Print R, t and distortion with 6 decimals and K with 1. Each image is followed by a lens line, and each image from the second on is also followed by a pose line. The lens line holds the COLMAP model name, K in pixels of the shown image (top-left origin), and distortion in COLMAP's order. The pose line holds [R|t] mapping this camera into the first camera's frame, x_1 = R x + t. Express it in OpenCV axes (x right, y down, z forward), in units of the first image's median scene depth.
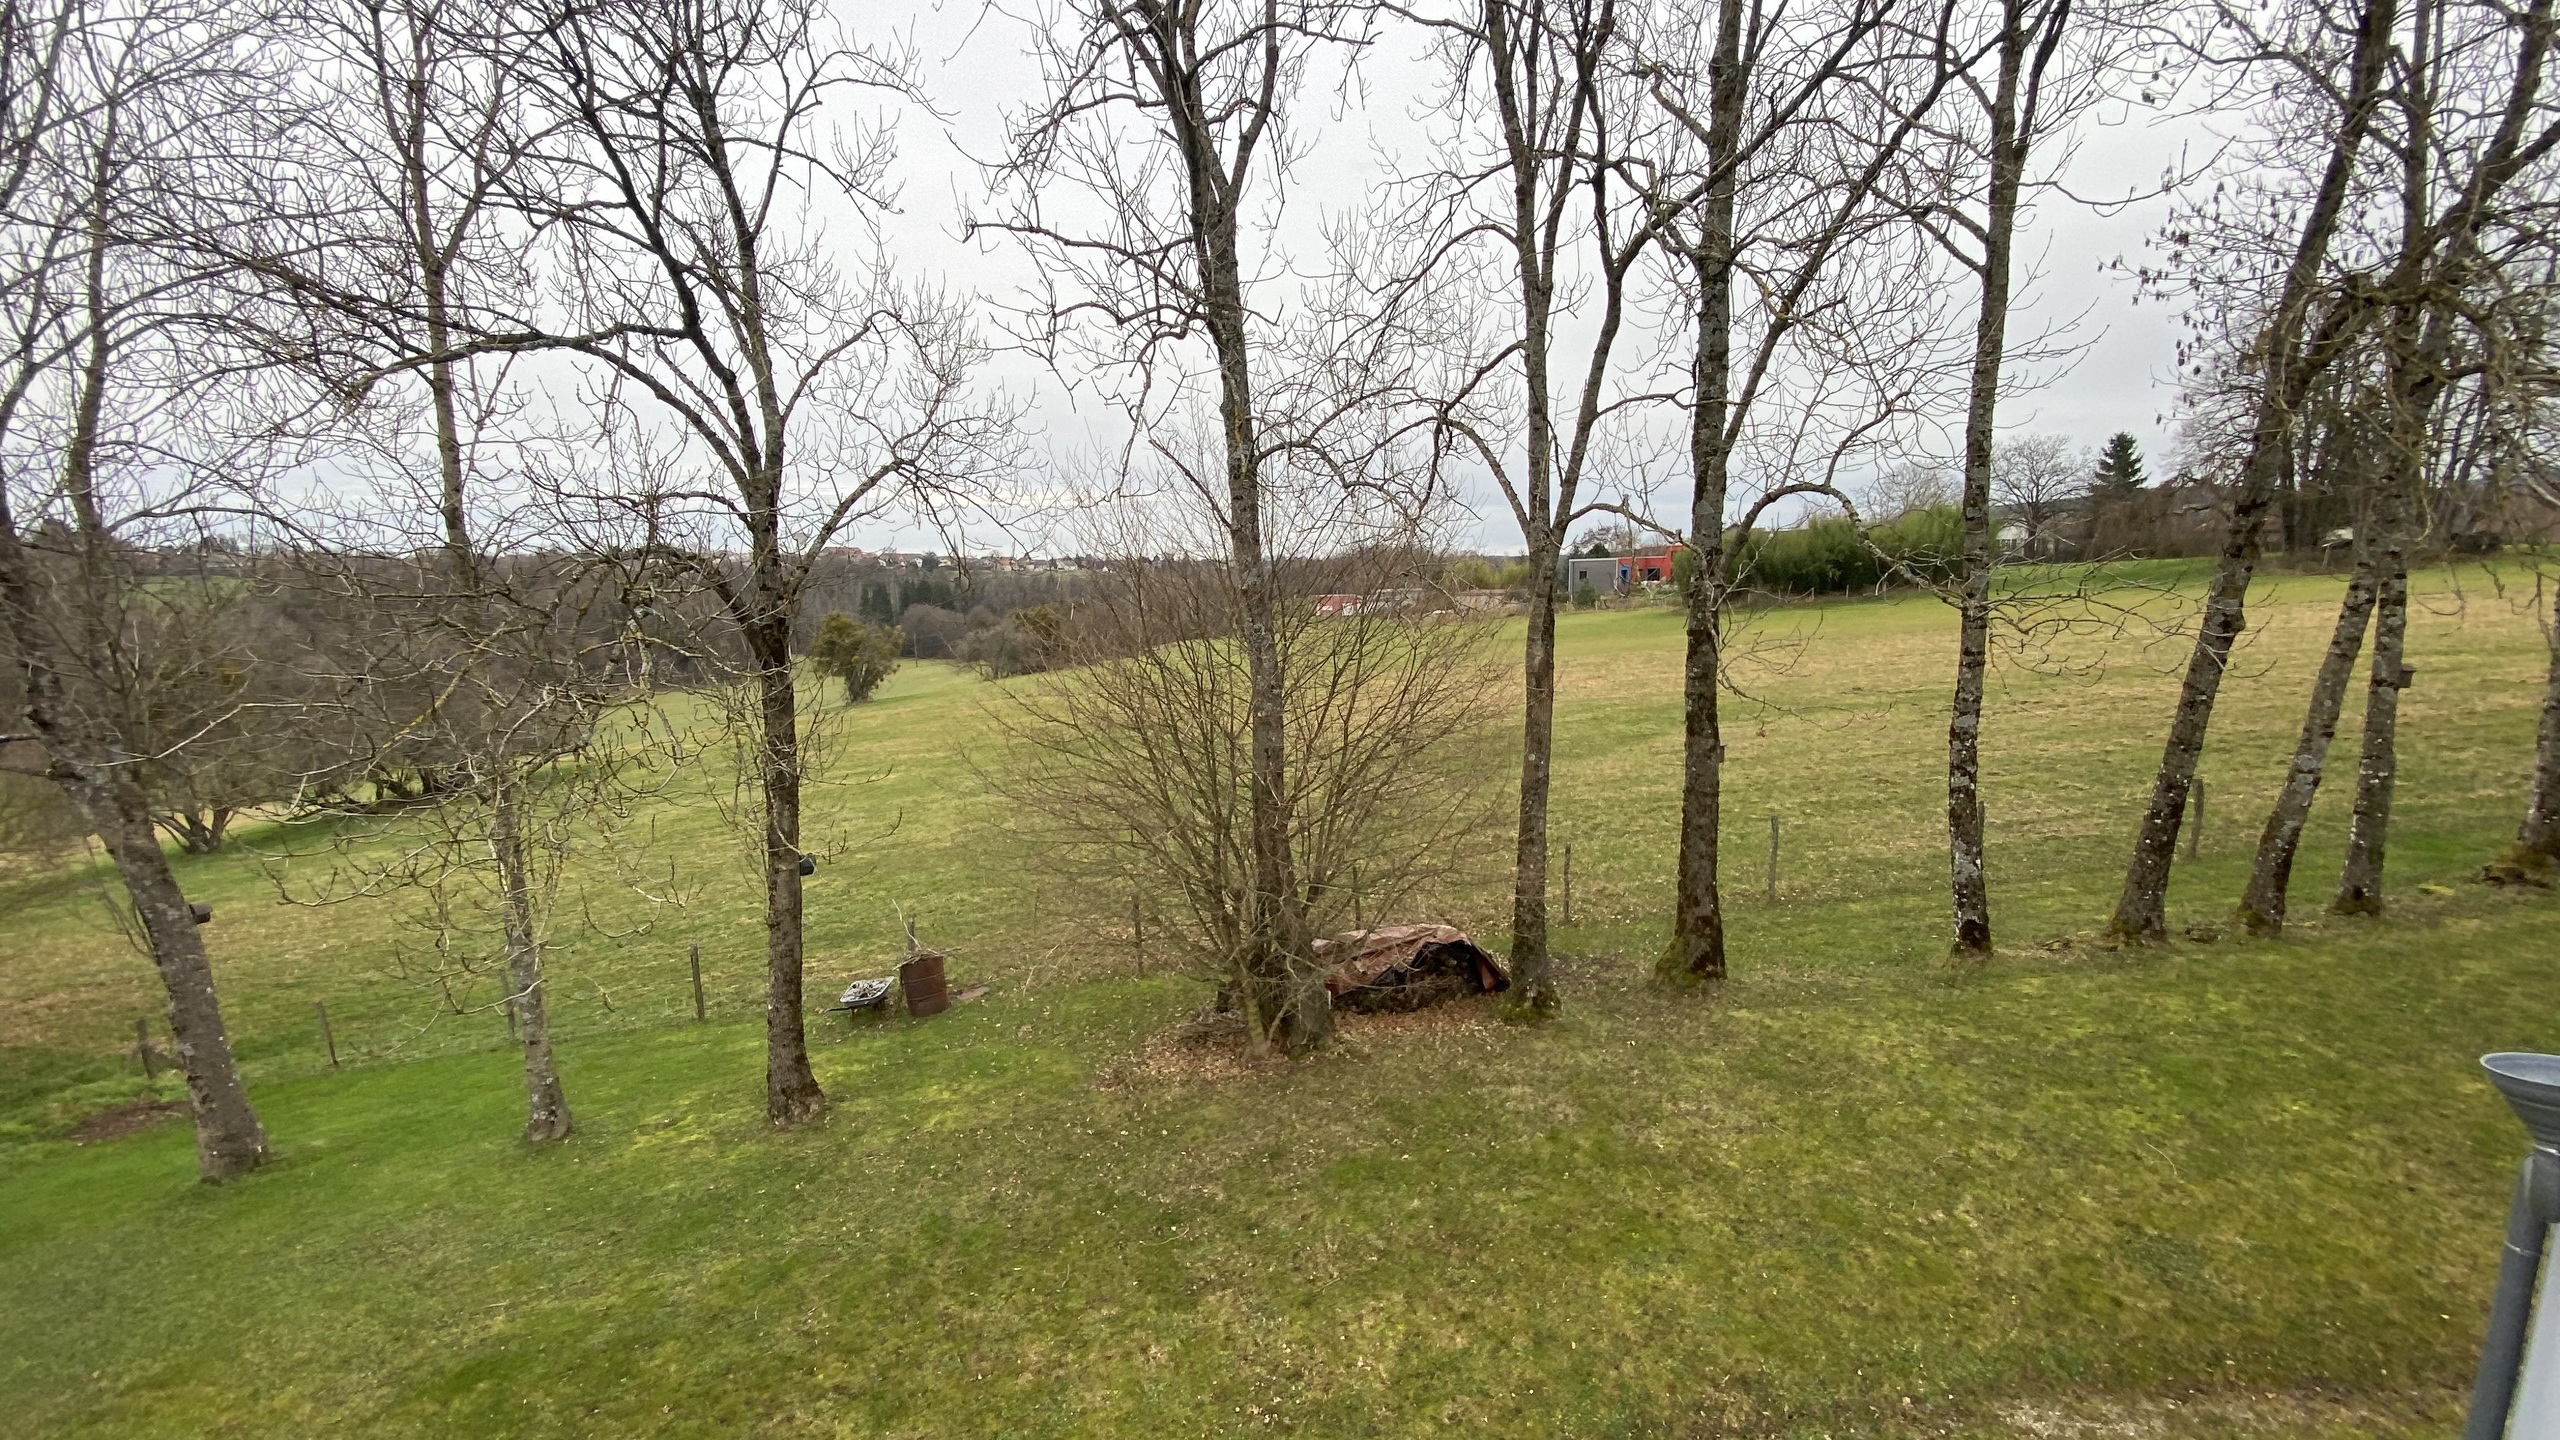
lens RADIAL K [[1032.4, 0, 1284.6], [0, 1032.4, 715.4], [0, 0, 1]] dist [0.012289, -0.017836]
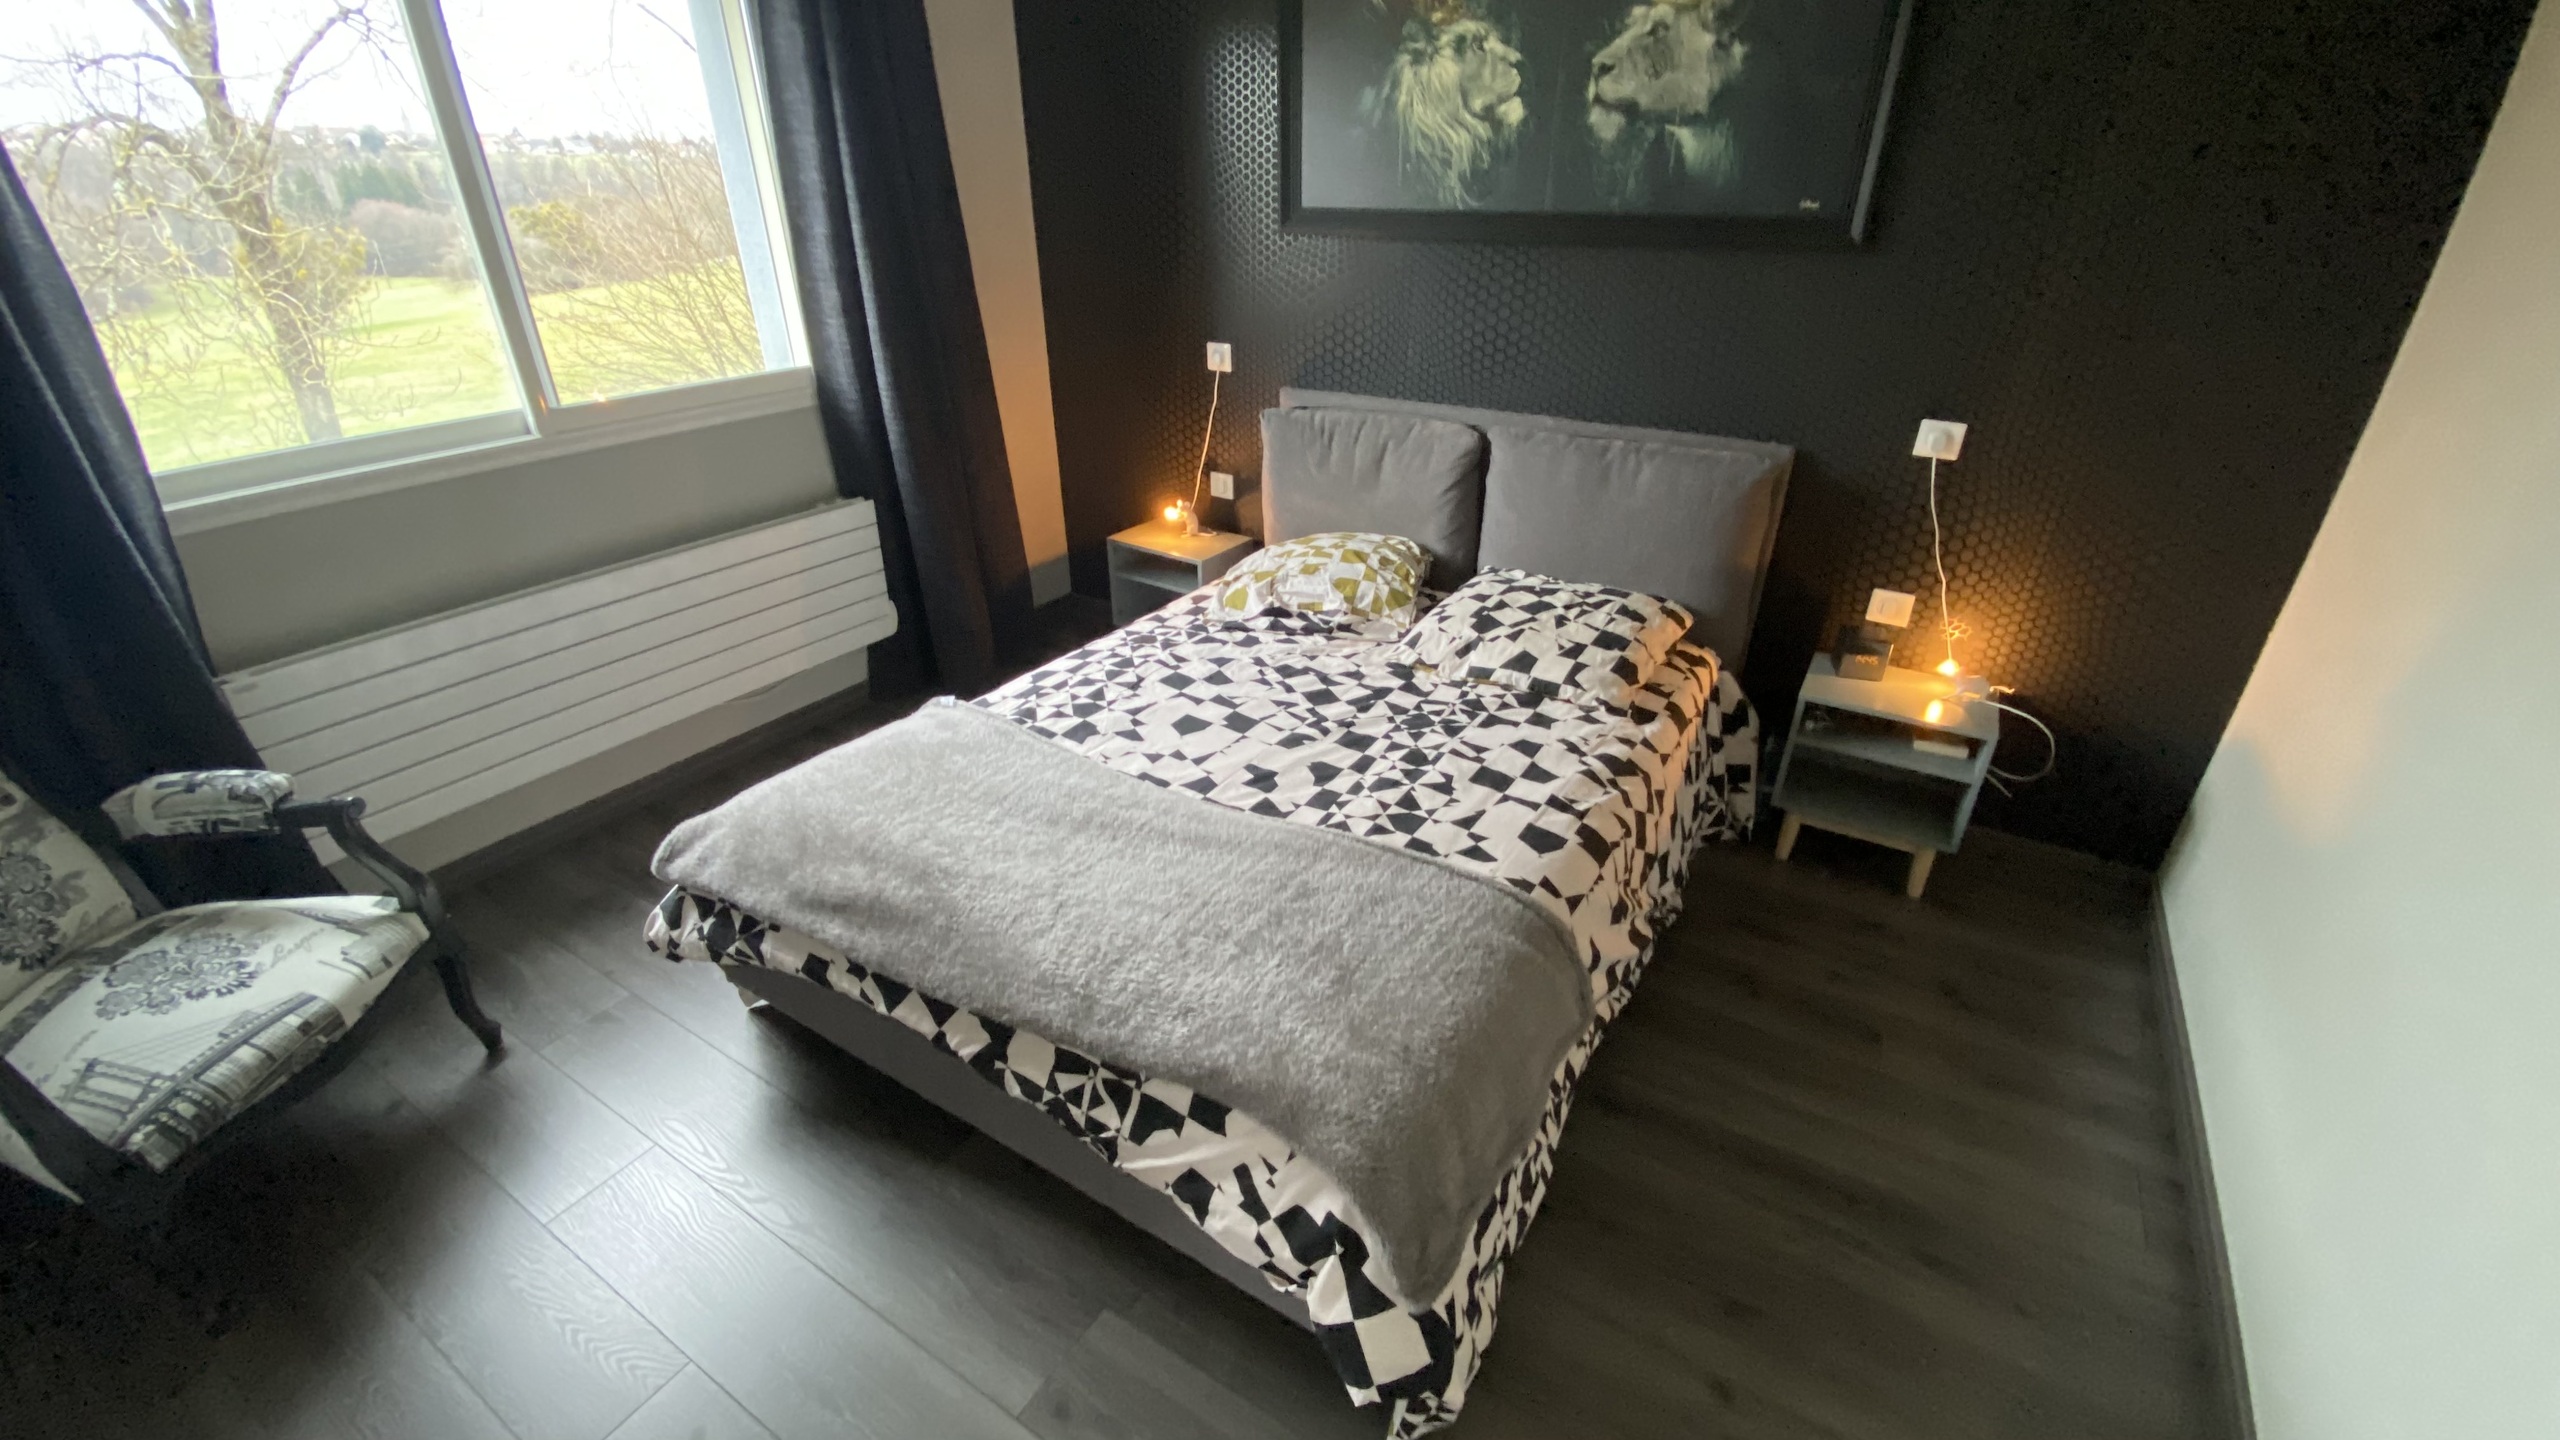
lens RADIAL K [[1058.0, 0, 1277.7], [0, 1058.0, 712.8], [0, 0, 1]] dist [0.012021, -0.018619]
pose [[0.948086, -0.123523, 0.293043, 0.058682], [0.019806, 0.942628, 0.333257, 0.046274], [-0.317396, -0.310153, 0.896139, -0.272988]]
